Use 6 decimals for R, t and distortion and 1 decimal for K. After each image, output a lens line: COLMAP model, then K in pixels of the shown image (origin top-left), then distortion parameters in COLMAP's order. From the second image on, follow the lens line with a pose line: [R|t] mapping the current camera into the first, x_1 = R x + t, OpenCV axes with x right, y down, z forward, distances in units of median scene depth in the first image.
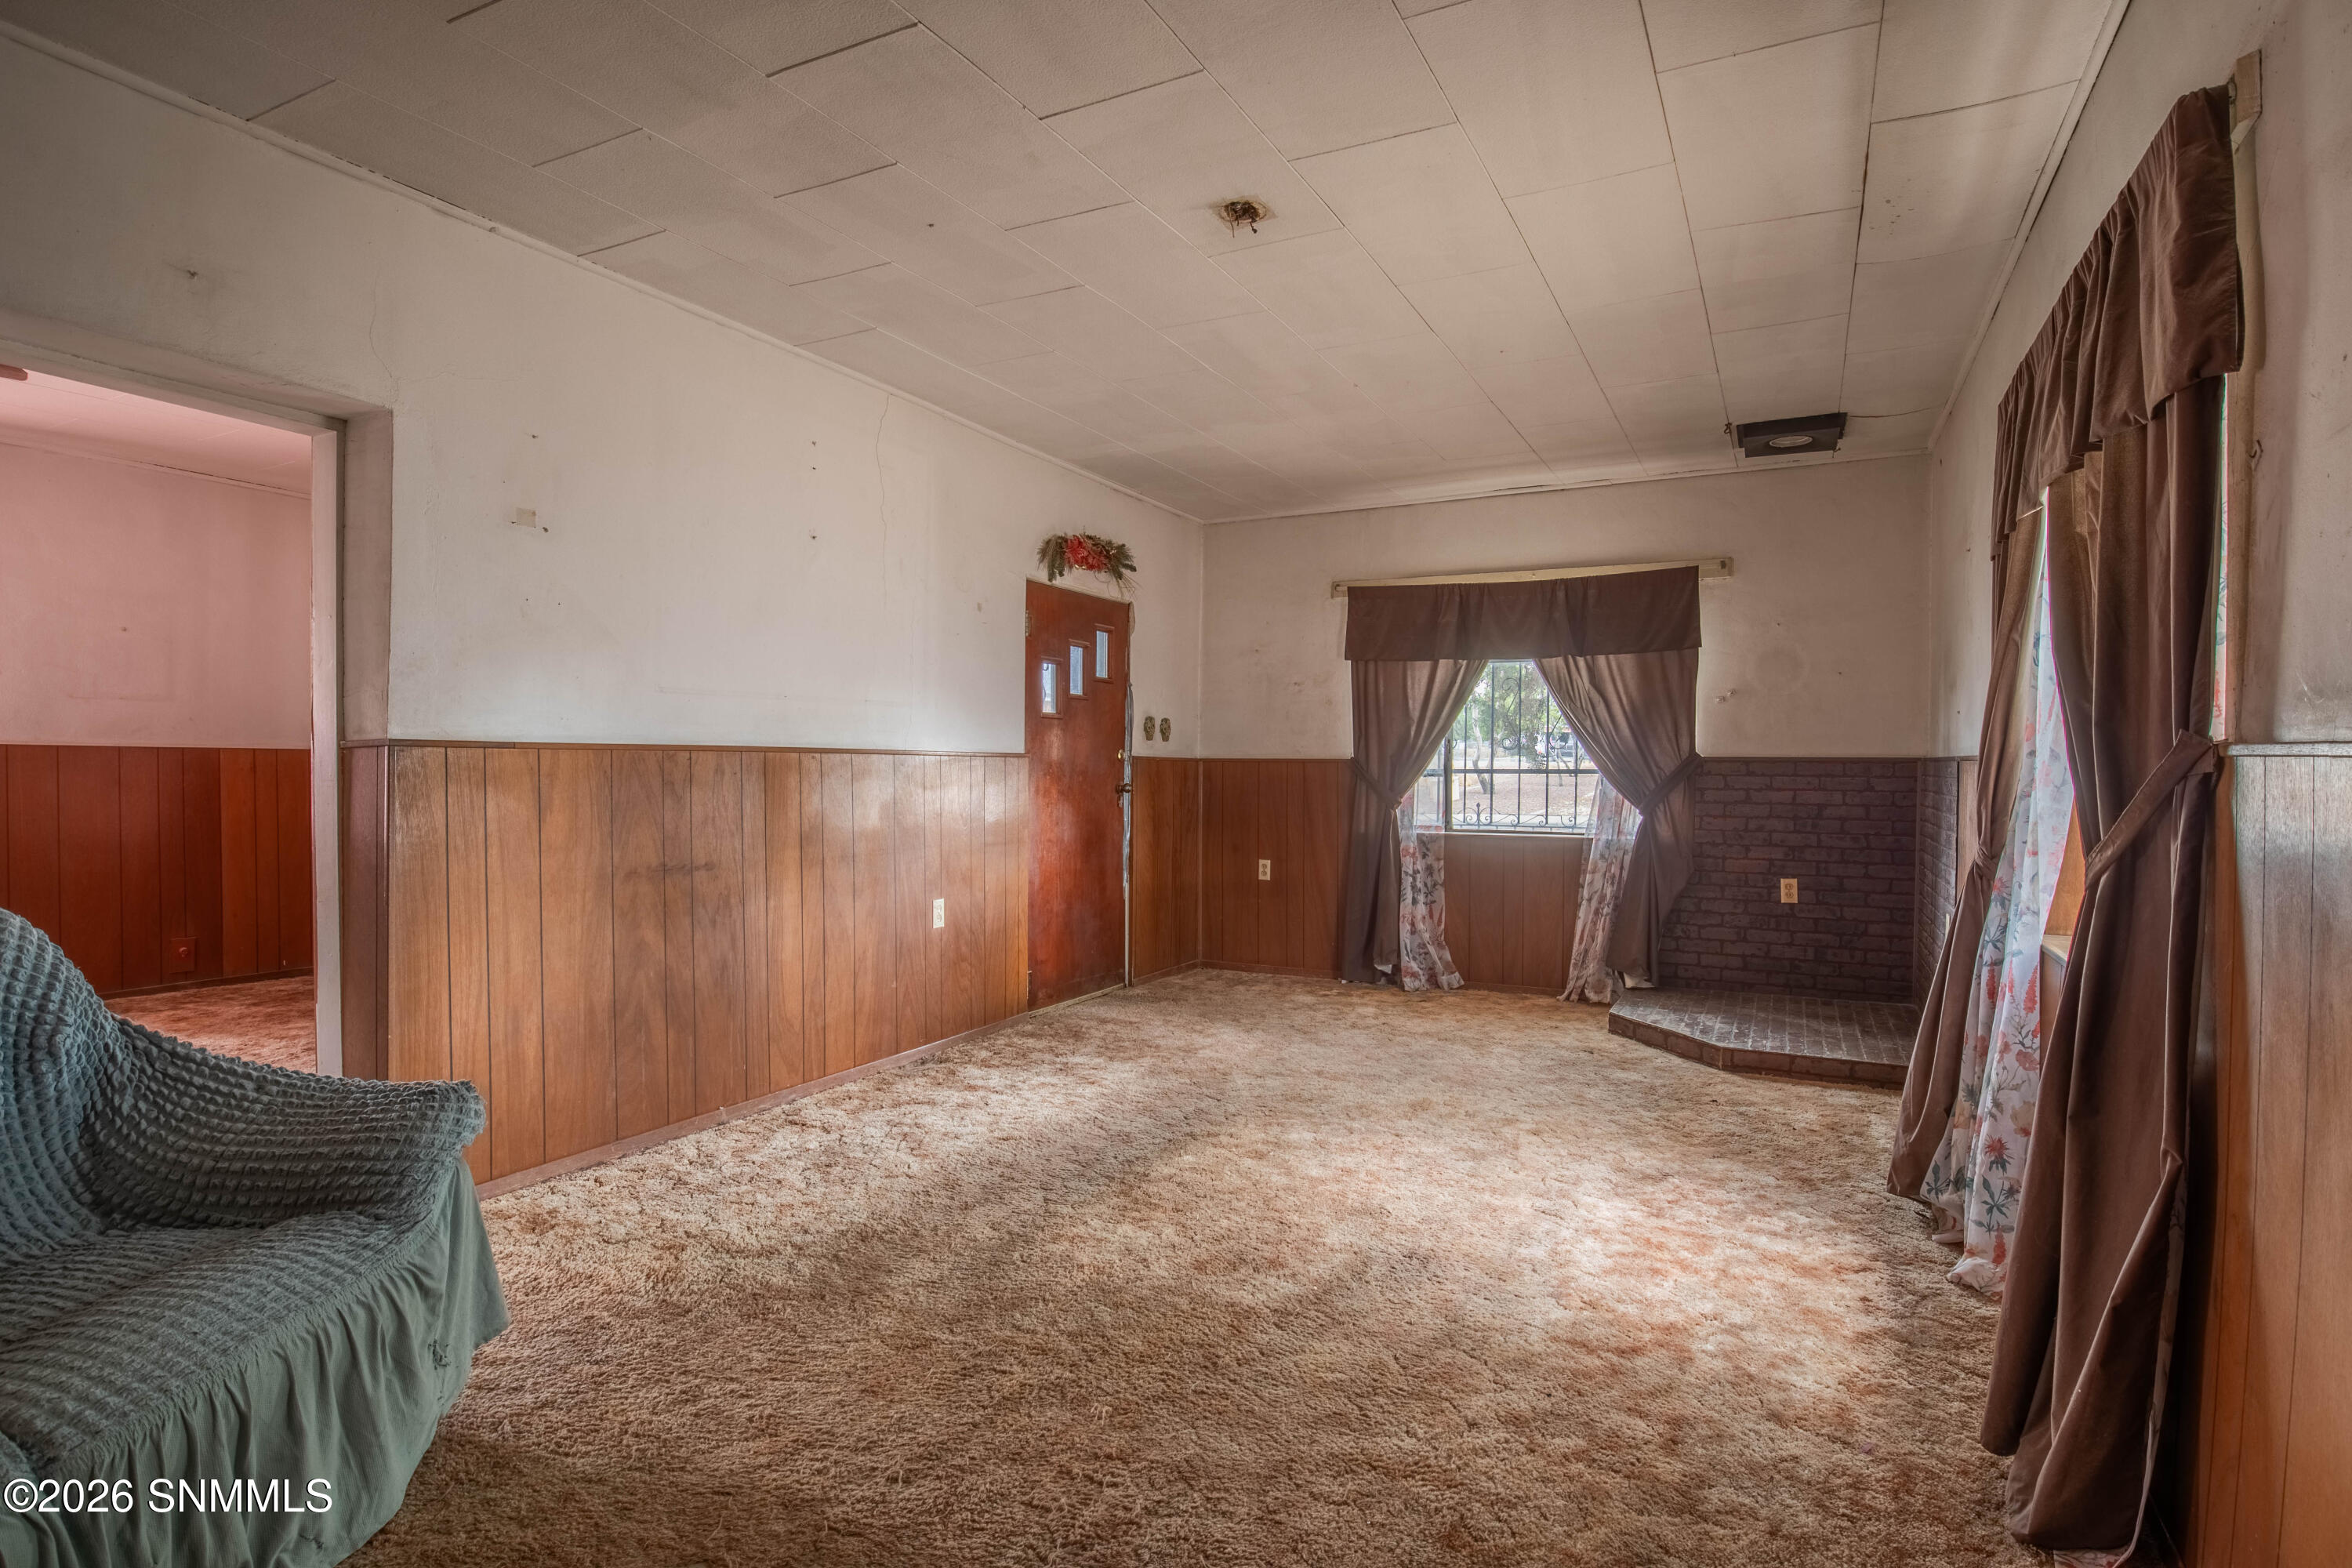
lens RADIAL K [[1183.3, 0, 1186.0], [0, 1183.3, 781.4], [0, 0, 1]] dist [-0.049404, 0.002213]
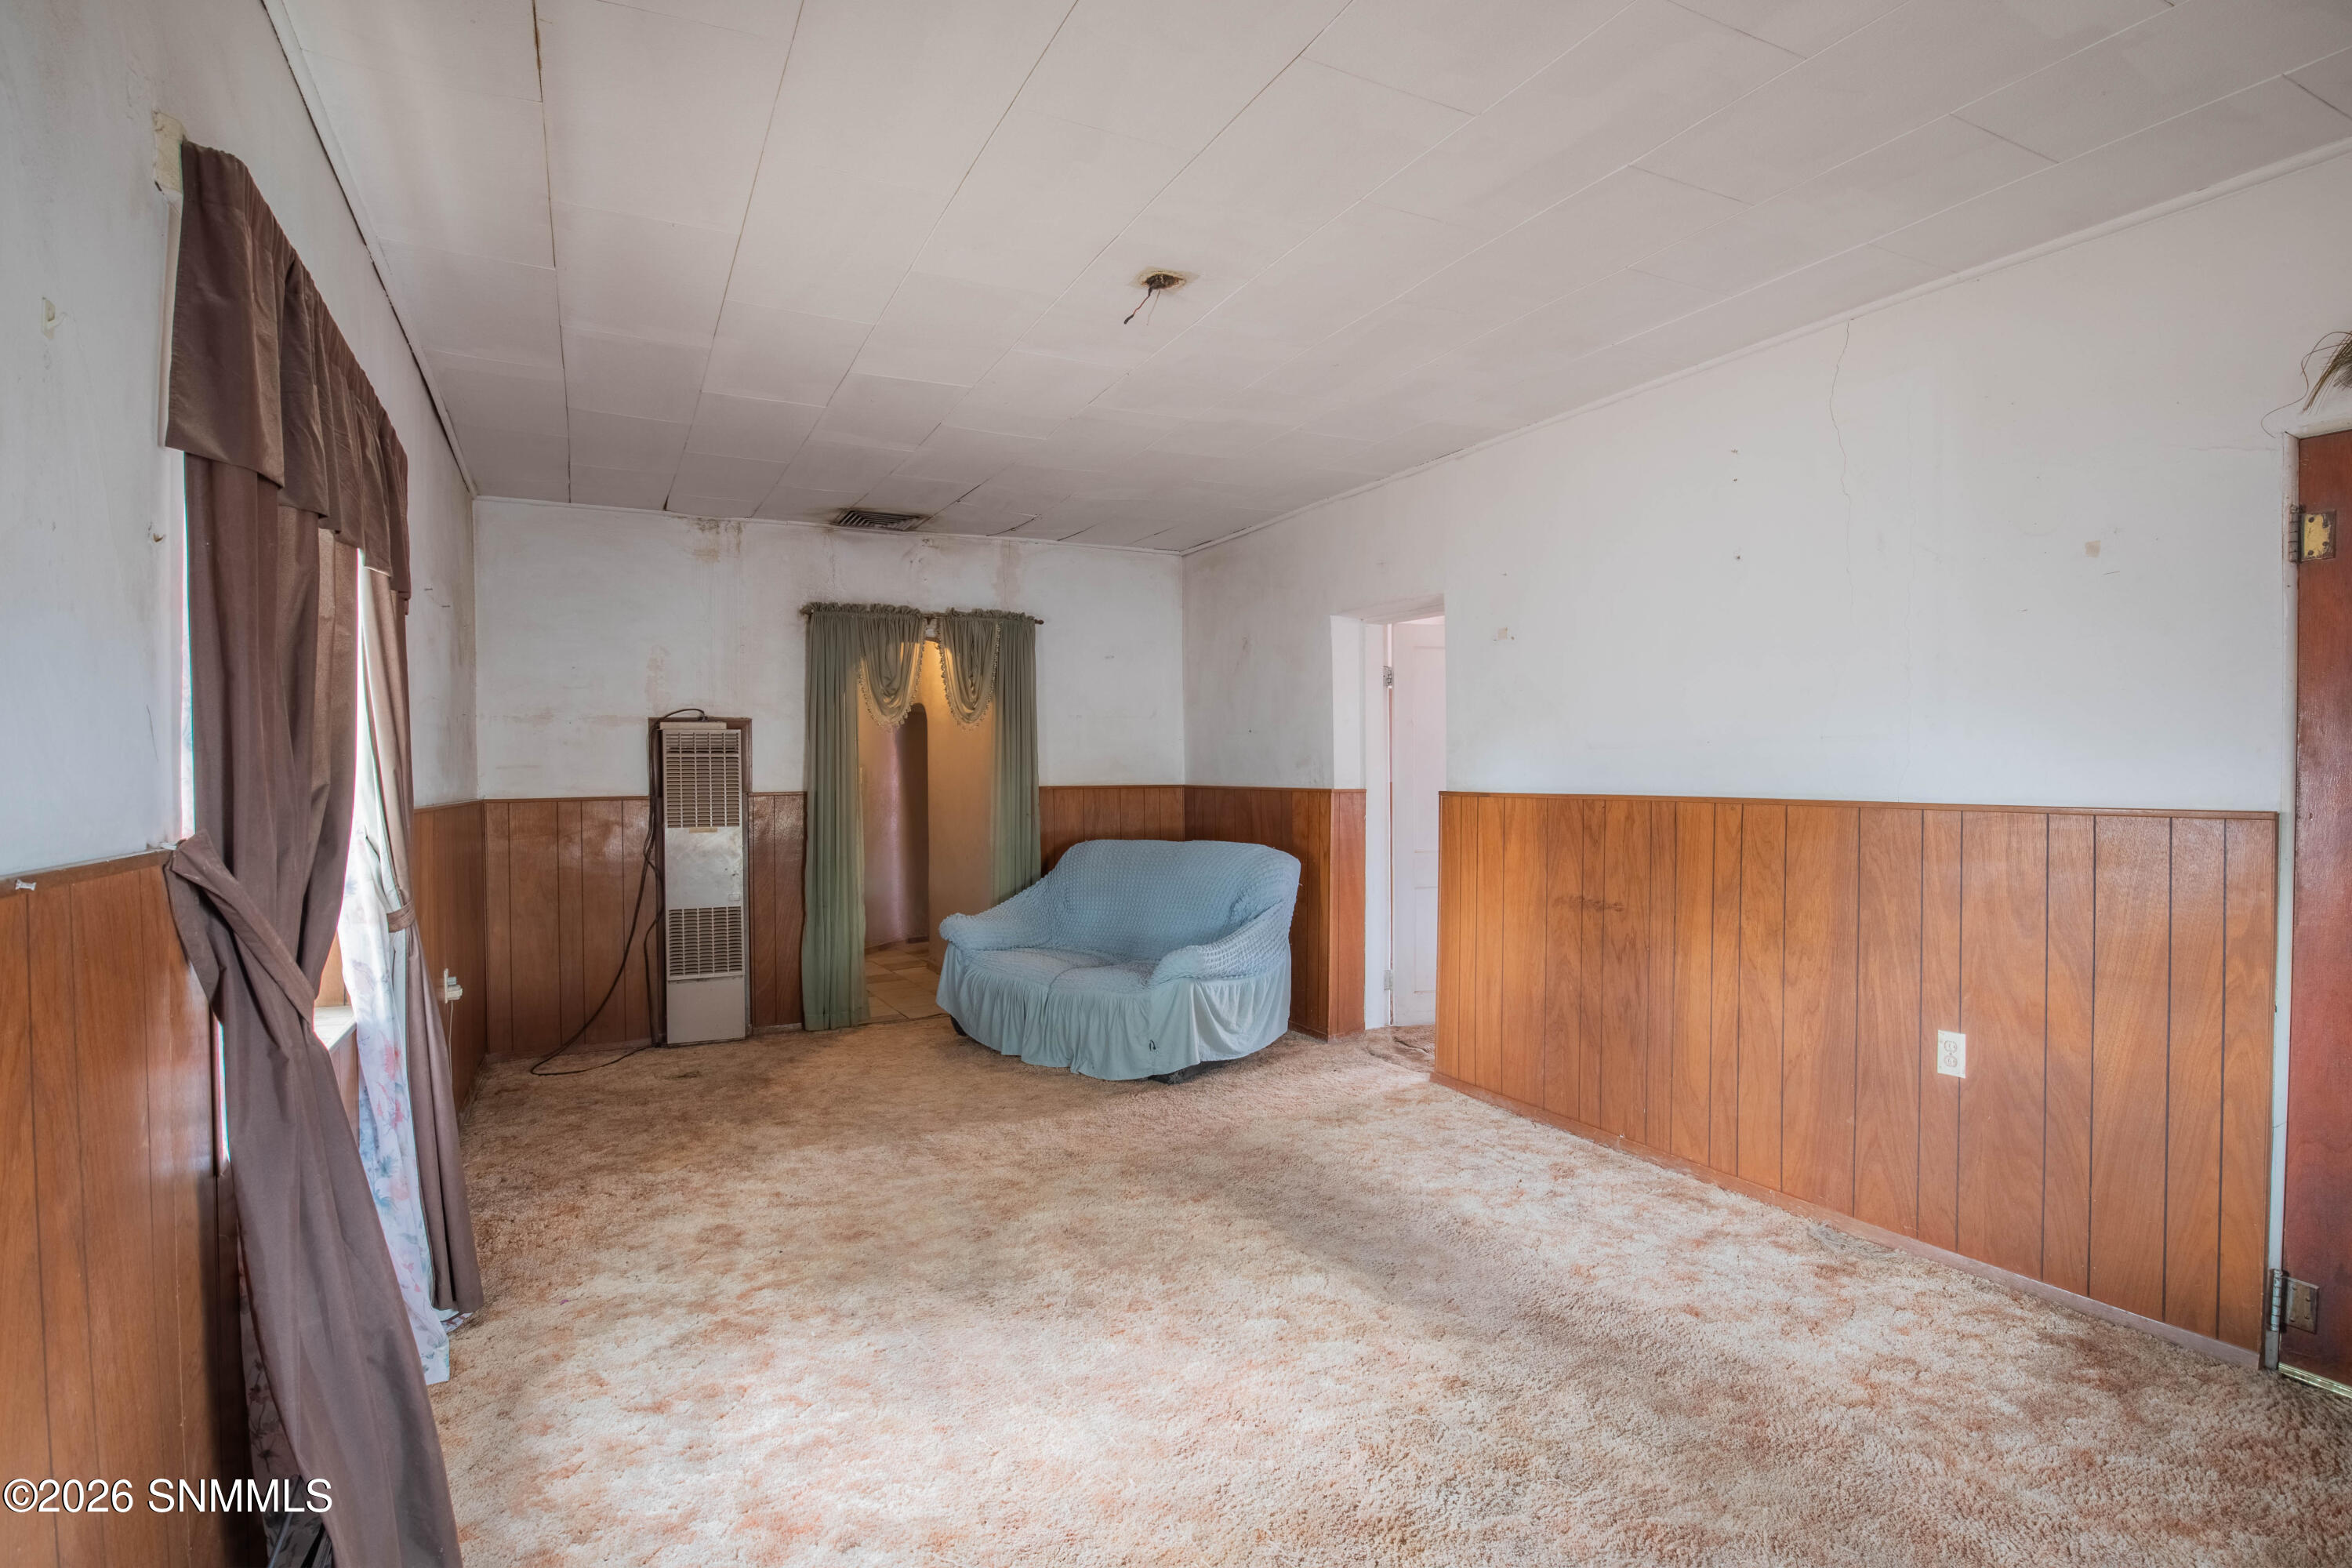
lens RADIAL K [[1183.3, 0, 1179.7], [0, 1183.3, 784.4], [0, 0, 1]] dist [-0.049404, 0.002213]
pose [[-0.588463, 0.009362, -0.808470, 0.720126], [-0.007806, 0.999821, 0.017260, -0.057621], [0.808487, 0.016468, -0.588284, 1.340054]]
